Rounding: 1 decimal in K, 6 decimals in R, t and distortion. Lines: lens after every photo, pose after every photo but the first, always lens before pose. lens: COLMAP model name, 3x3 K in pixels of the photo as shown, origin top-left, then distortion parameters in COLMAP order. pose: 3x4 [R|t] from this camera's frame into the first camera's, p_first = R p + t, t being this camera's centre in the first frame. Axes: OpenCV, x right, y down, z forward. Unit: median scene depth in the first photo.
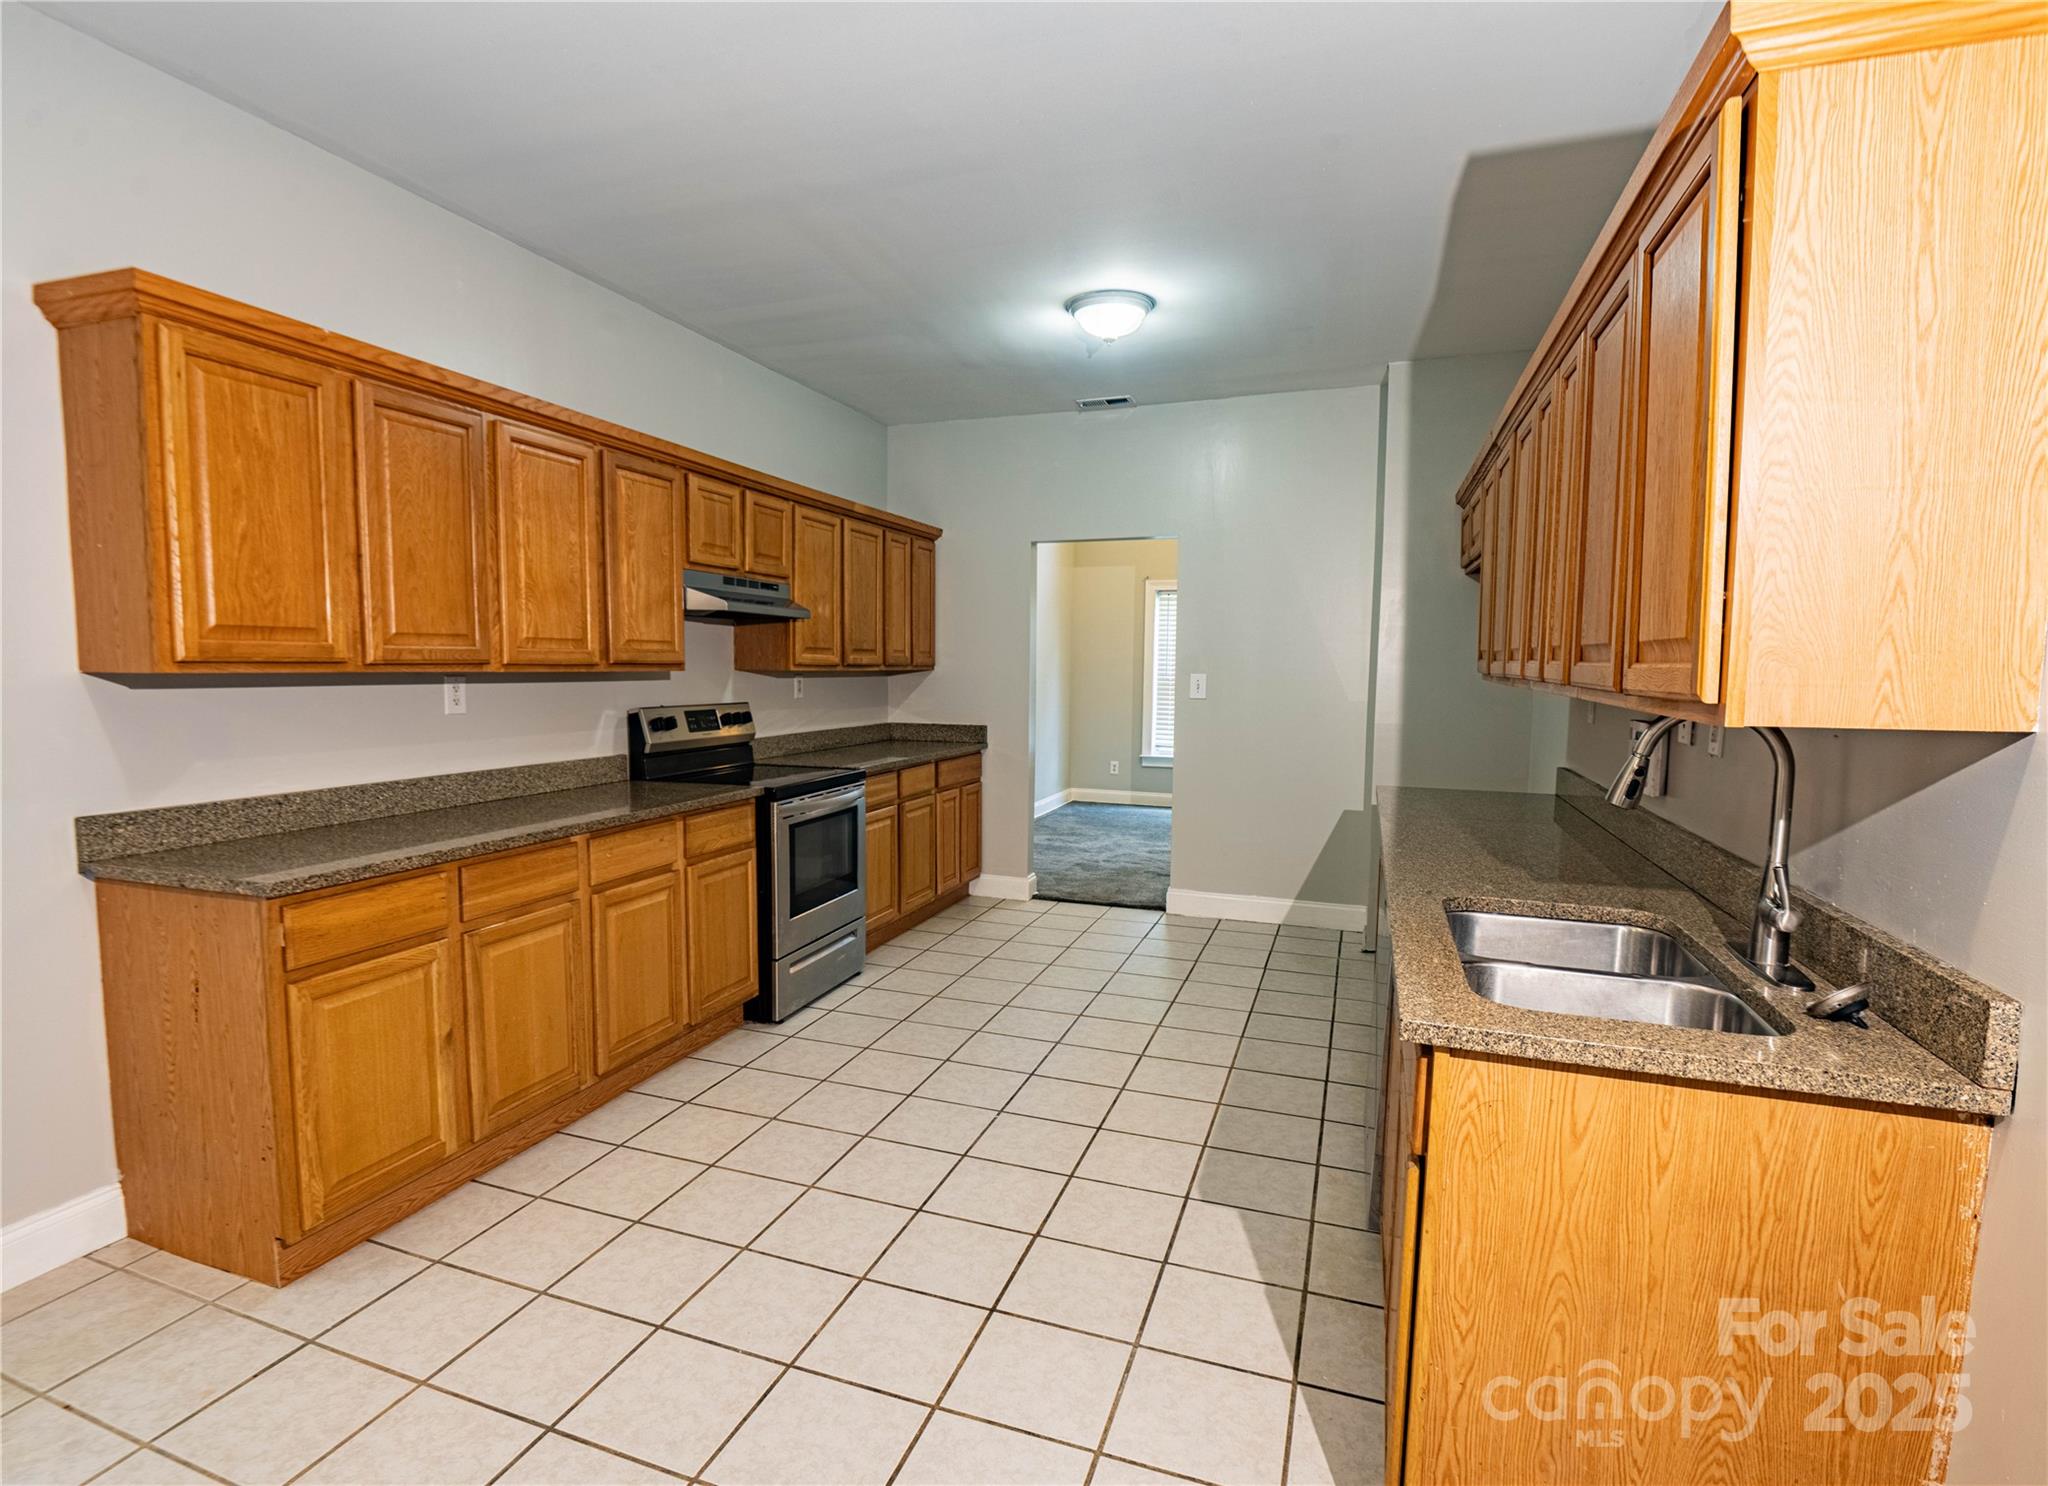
lens RADIAL K [[1024.9, 0, 981.0], [0, 1024.9, 755.5], [0, 0, 1]] dist [-0.017450, 0.000257]
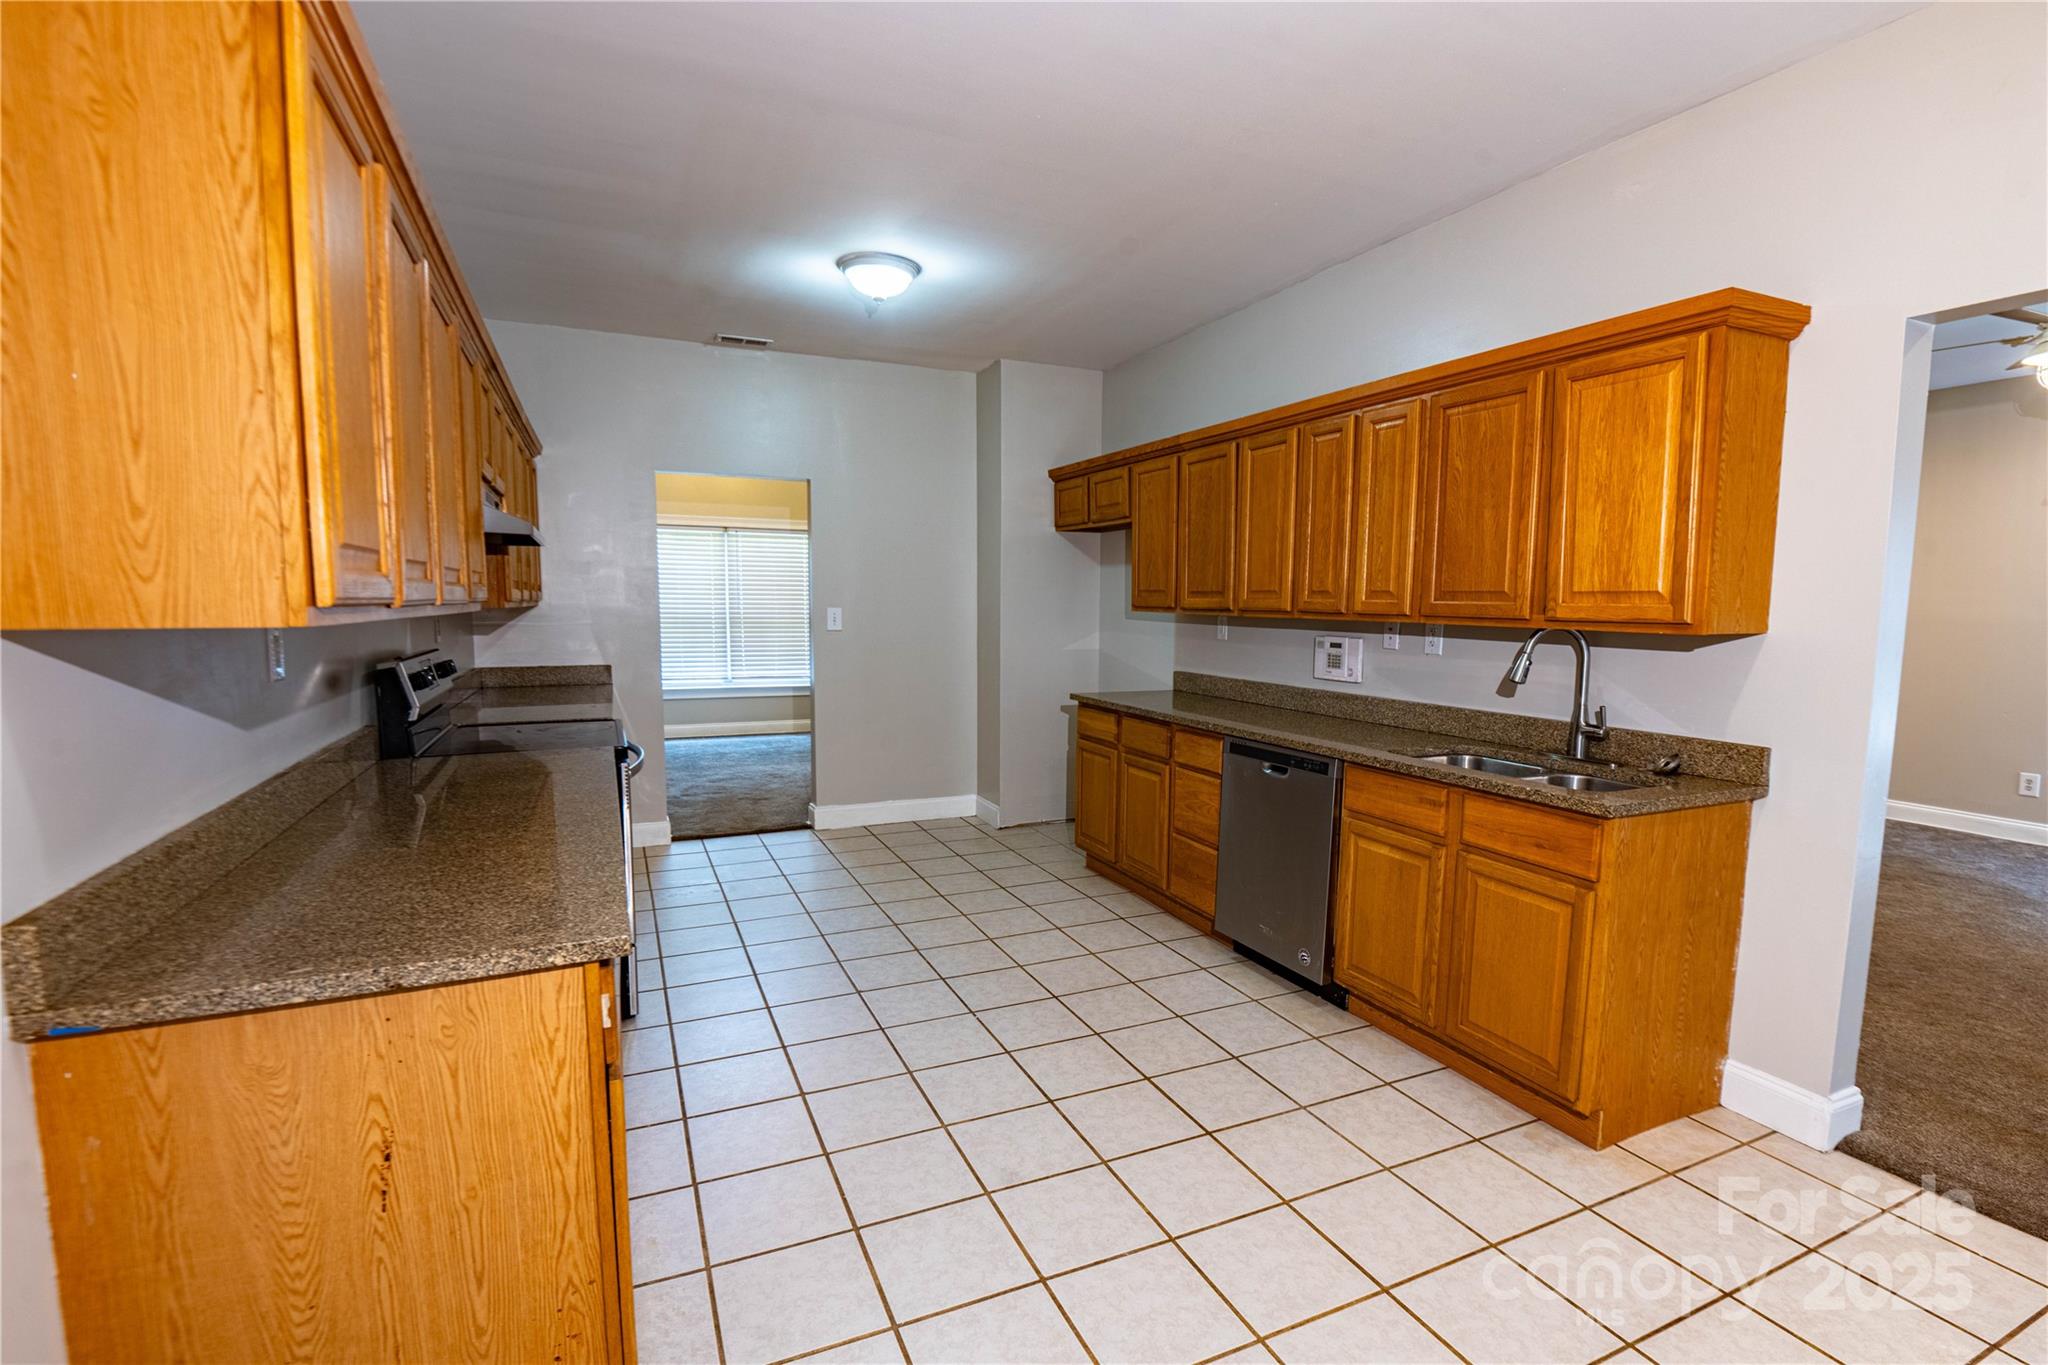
lens RADIAL K [[943.7, 0, 1024.0], [0, 943.7, 682.5], [0, 0, 1]] dist [-0.000650, -0.000167]
pose [[0.709510, -0.066375, 0.701563, -0.538162], [0.064850, 0.997480, 0.028788, -0.023723], [-0.701705, 0.025071, 0.712026, 0.204494]]
